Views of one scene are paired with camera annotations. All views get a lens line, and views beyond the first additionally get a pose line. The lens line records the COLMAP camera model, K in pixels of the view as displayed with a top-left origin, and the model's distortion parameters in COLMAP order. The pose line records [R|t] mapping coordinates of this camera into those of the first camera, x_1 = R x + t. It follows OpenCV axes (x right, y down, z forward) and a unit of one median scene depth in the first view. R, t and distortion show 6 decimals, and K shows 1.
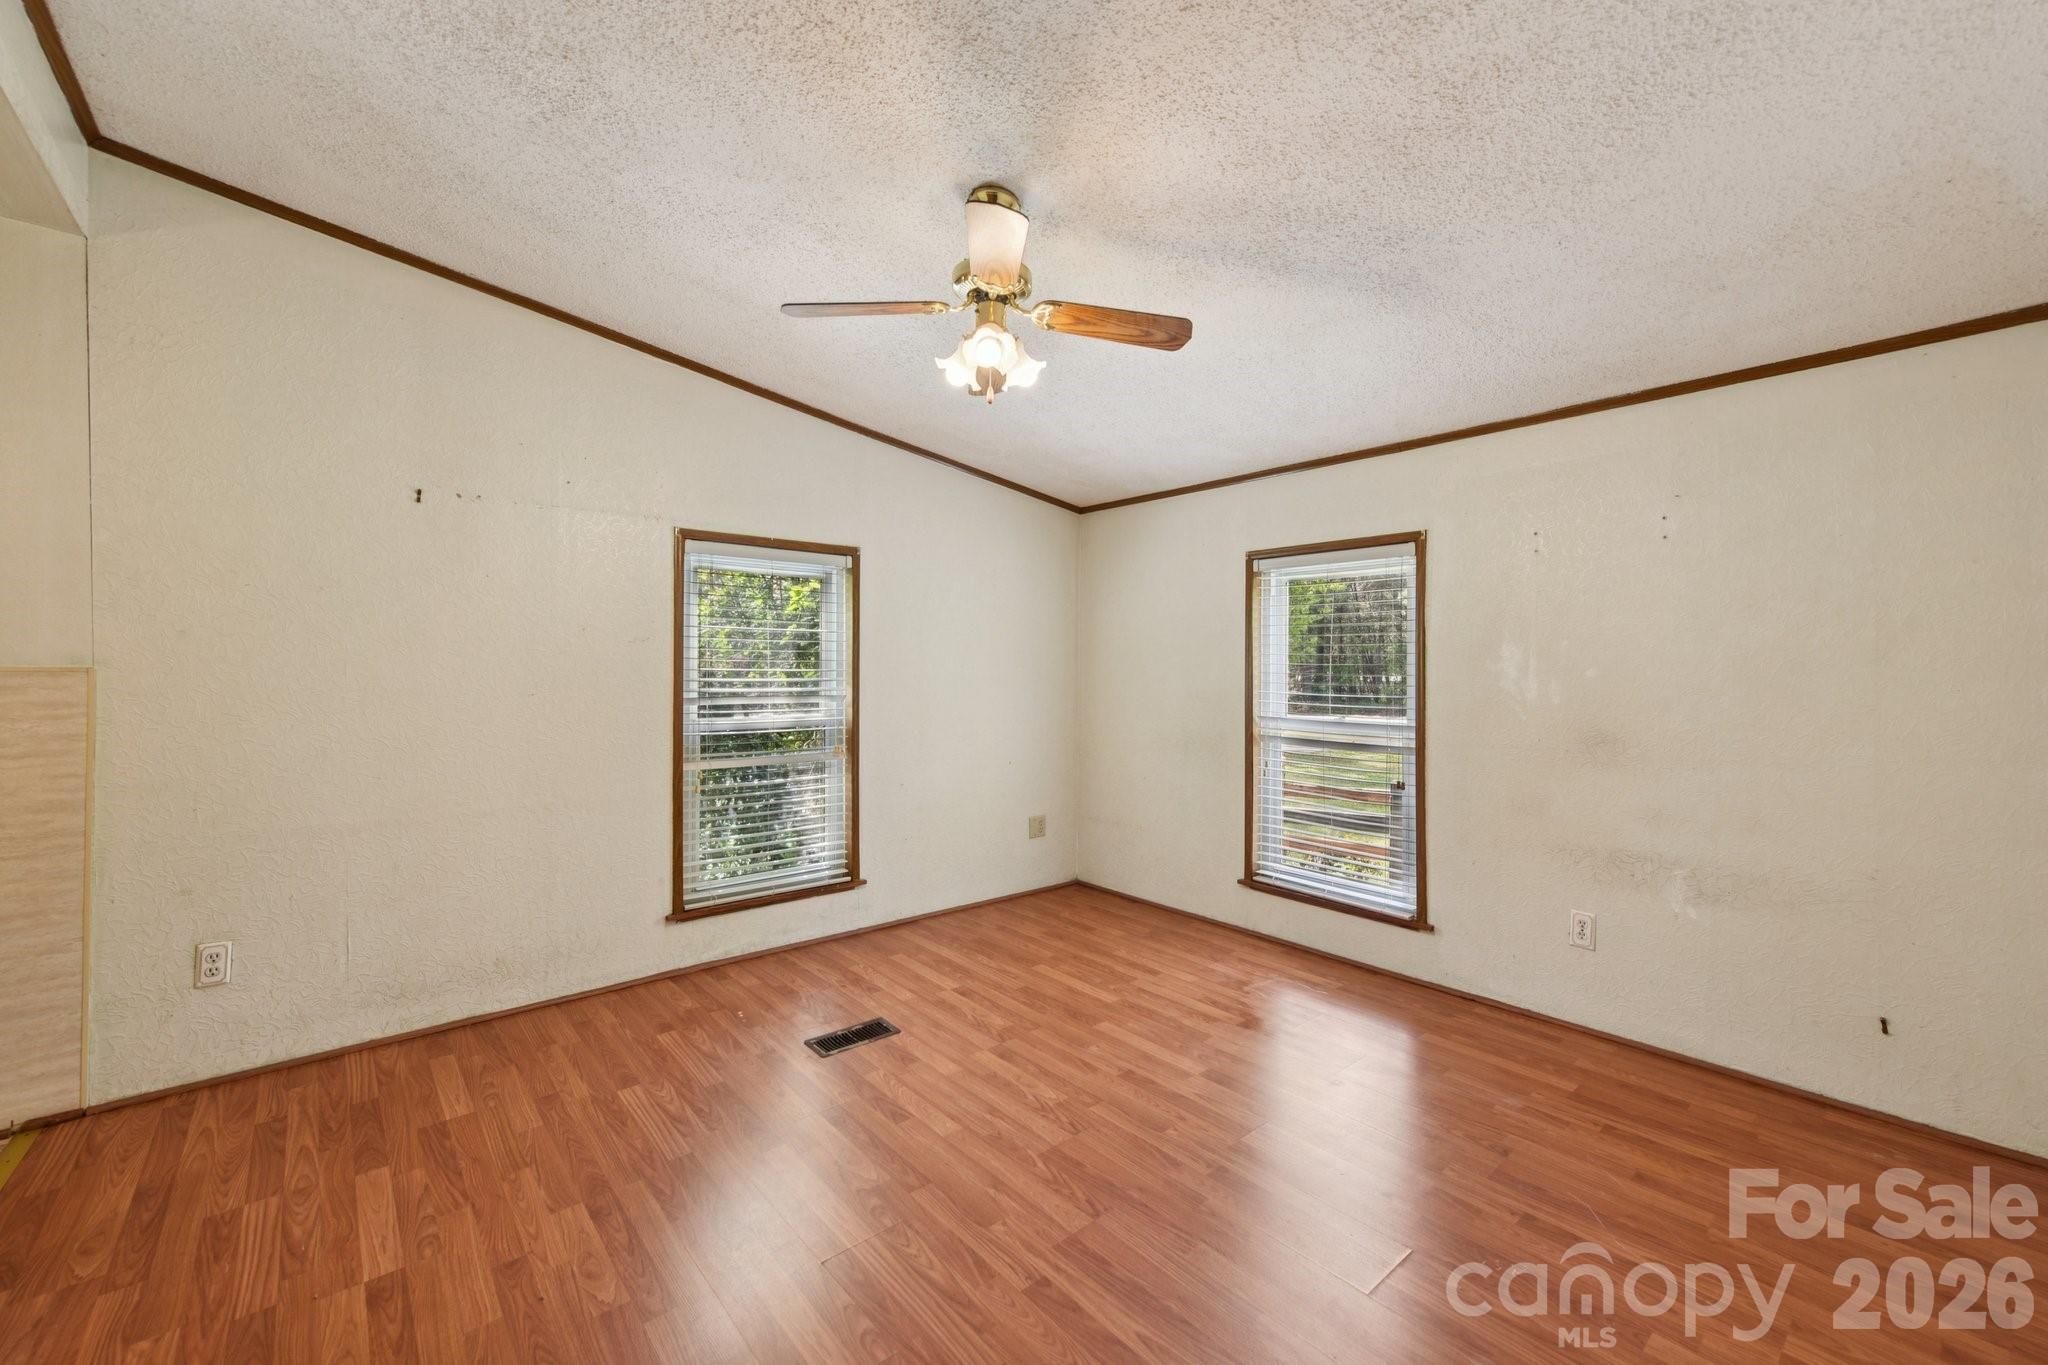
lens RADIAL K [[822.2, 0, 1014.1], [0, 822.2, 675.7], [0, 0, 1]] dist [-0.000656, -0.000486]
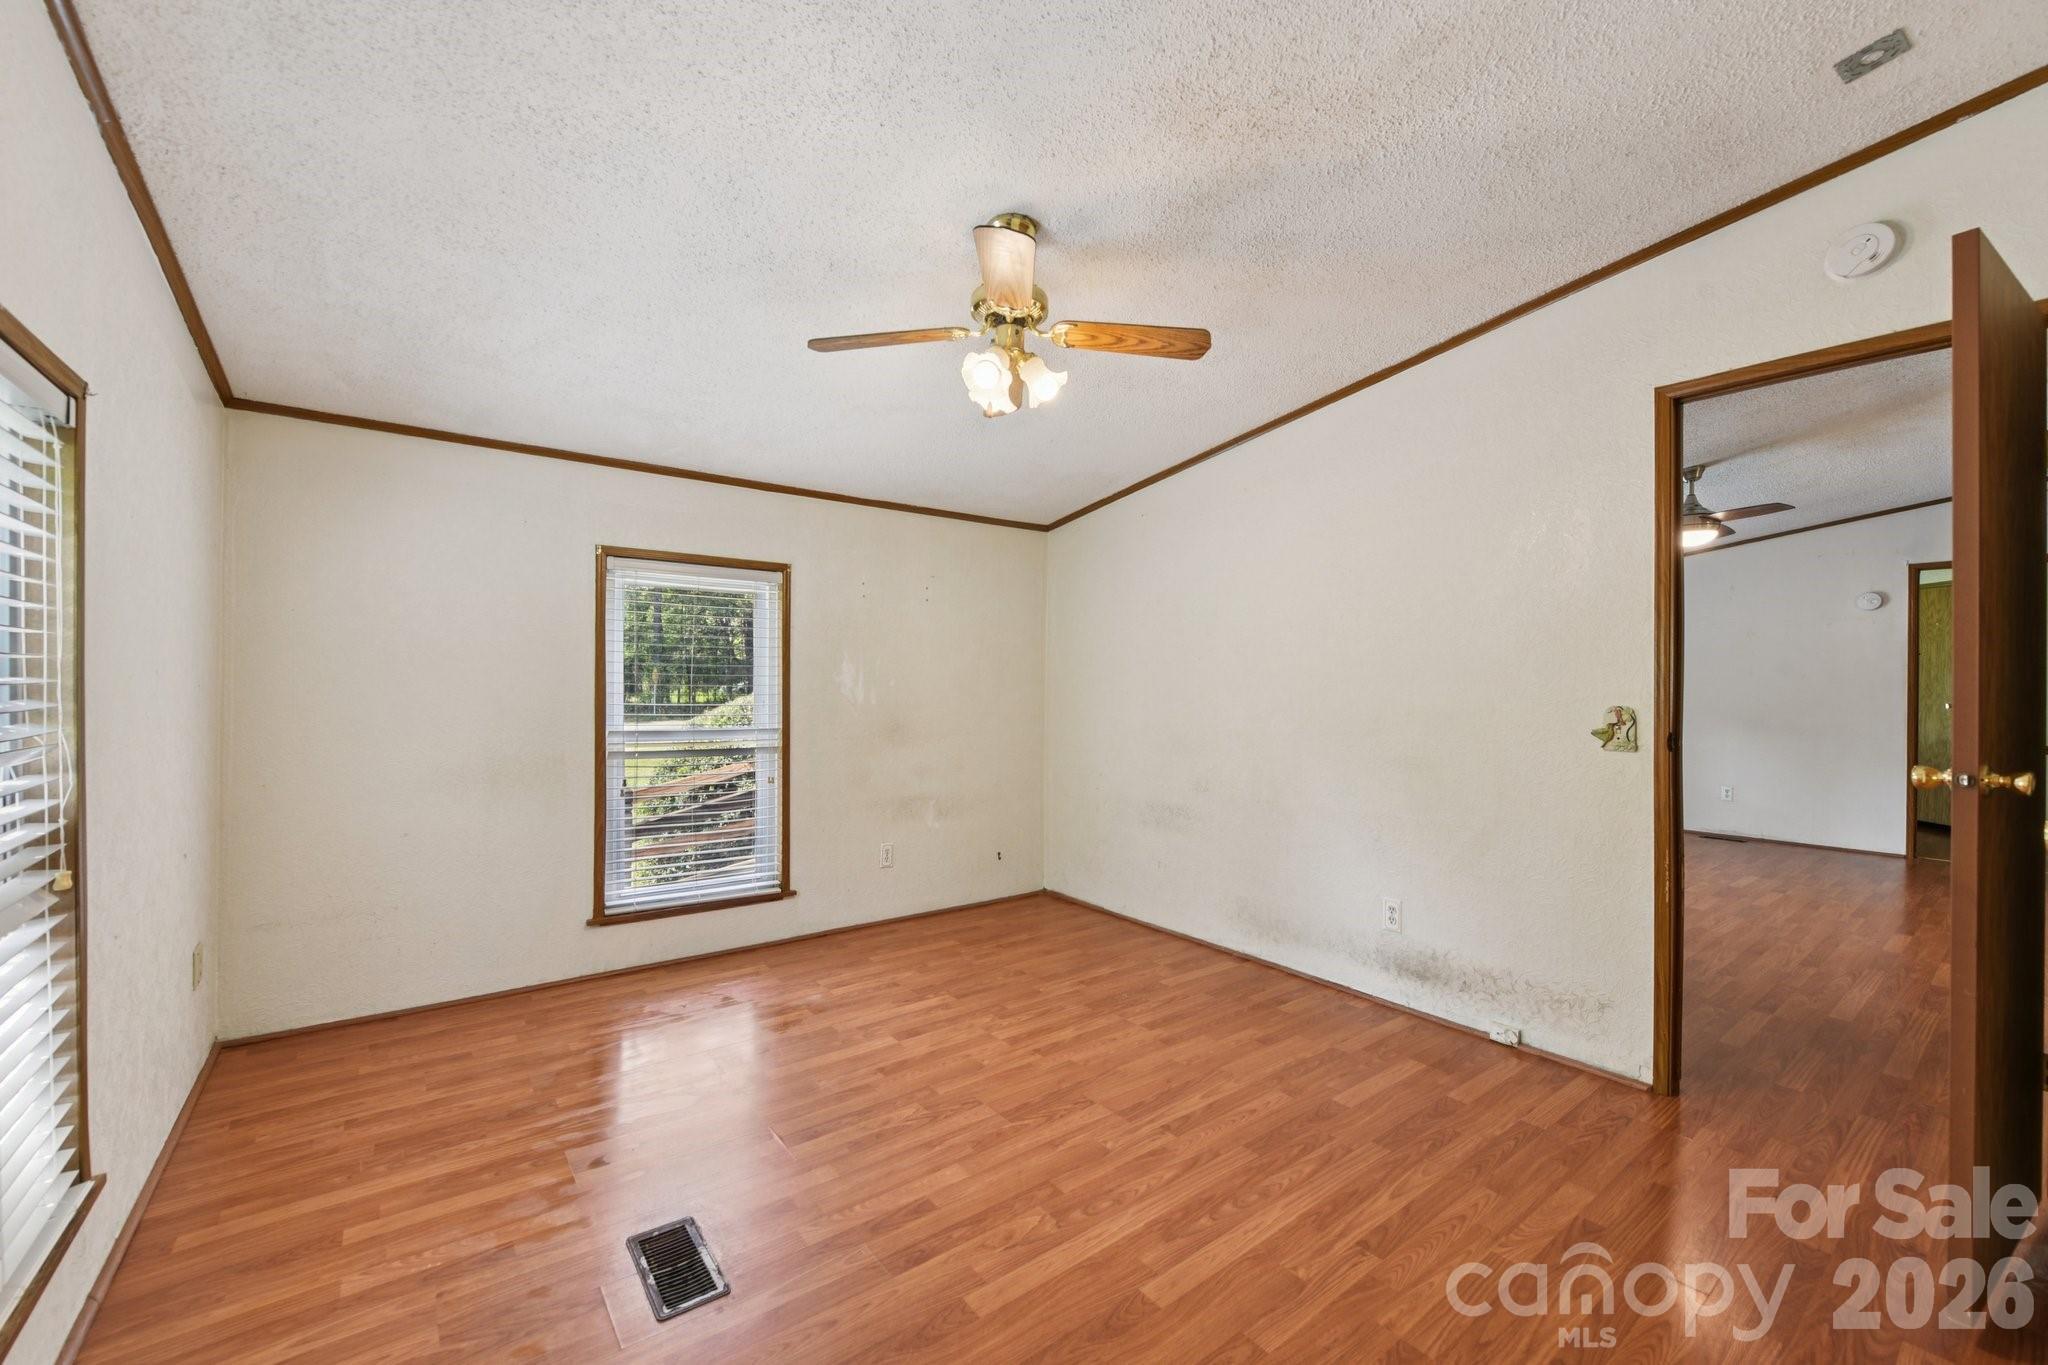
lens RADIAL K [[812.3, 0, 1031.9], [0, 812.3, 681.9], [0, 0, 1]] dist [0.000852, -0.002510]
pose [[0.038421, 0.000860, 0.999261, -0.766912], [0.001739, 0.999998, -0.000928, -0.003434], [-0.999260, 0.001773, 0.038420, 0.674874]]
